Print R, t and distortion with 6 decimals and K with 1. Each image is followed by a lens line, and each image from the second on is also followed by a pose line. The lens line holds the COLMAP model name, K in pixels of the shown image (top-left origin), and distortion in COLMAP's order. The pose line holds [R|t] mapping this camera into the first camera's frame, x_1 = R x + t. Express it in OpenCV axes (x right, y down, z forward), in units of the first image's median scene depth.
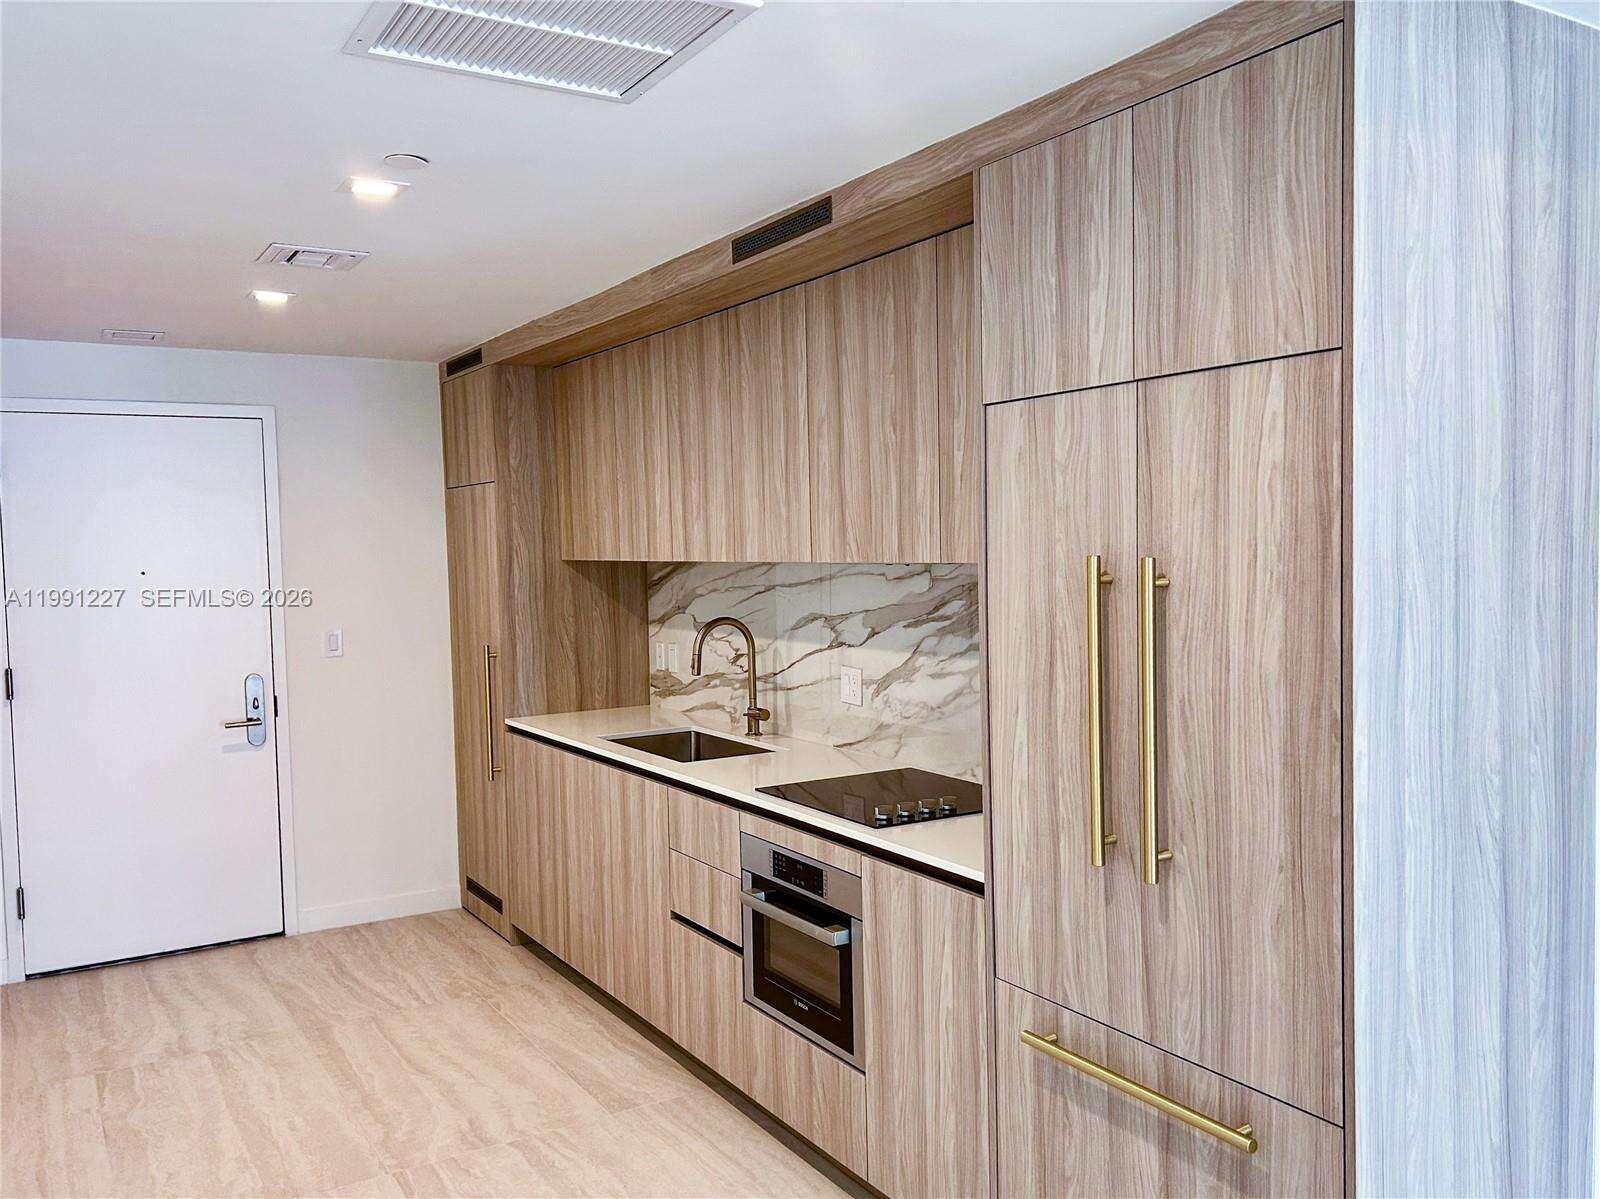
lens RADIAL K [[1281.6, 0, 802.1], [0, 1281.6, 599.3], [0, 0, 1]] dist [0.061999, -0.080073]
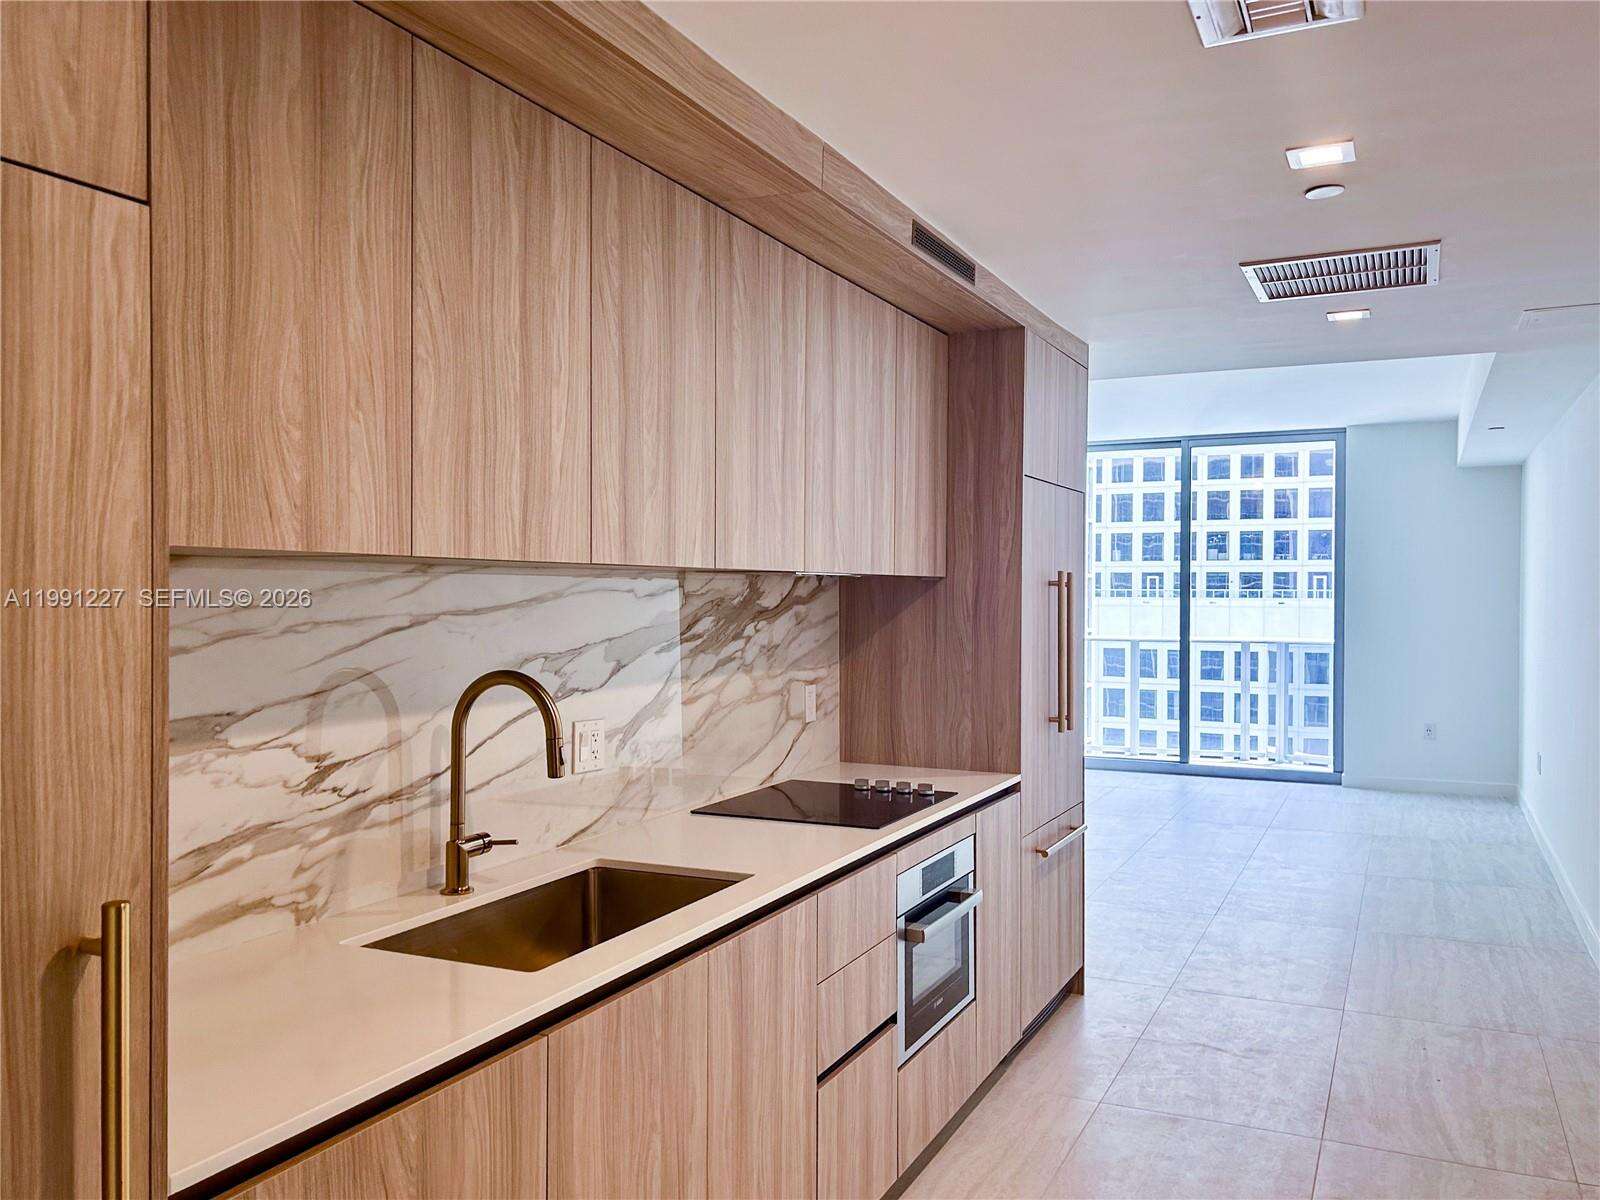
lens RADIAL K [[1281.6, 0, 802.1], [0, 1281.6, 599.8], [0, 0, 1]] dist [0.061999, -0.080073]
pose [[-0.550848, 0.017459, 0.834423, -0.850604], [0.050254, 0.998661, 0.012281, -0.023707], [-0.833091, 0.048698, -0.550988, 1.740027]]
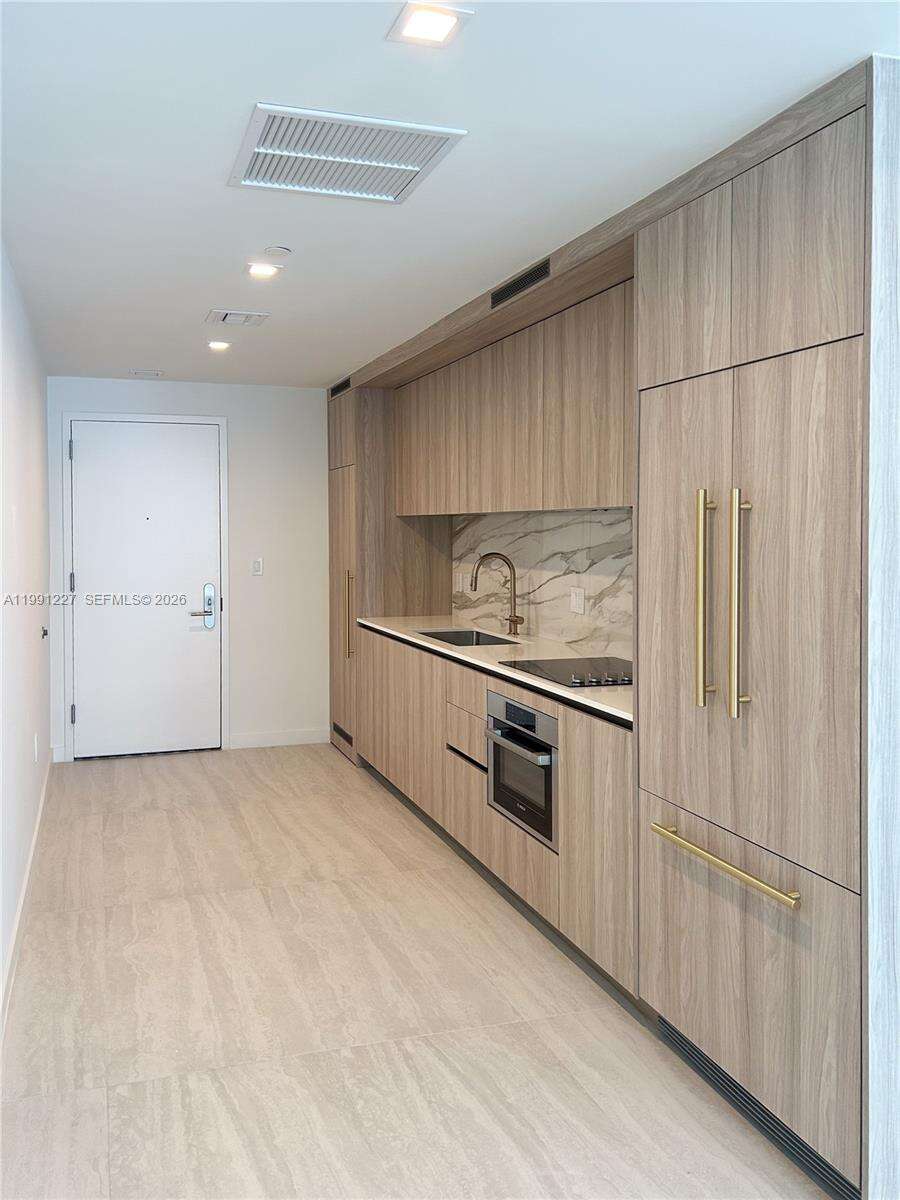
lens RADIAL K [[901.9, 0, 359.8], [0, 901.9, 541.3], [0, 0, 1]] dist [0.056821, -0.058028]
pose [[0.964078, 0.026199, -0.264324, 0.093111], [-0.033228, 0.999202, -0.022158, 0.043180], [0.263533, 0.030145, 0.964179, -0.058837]]
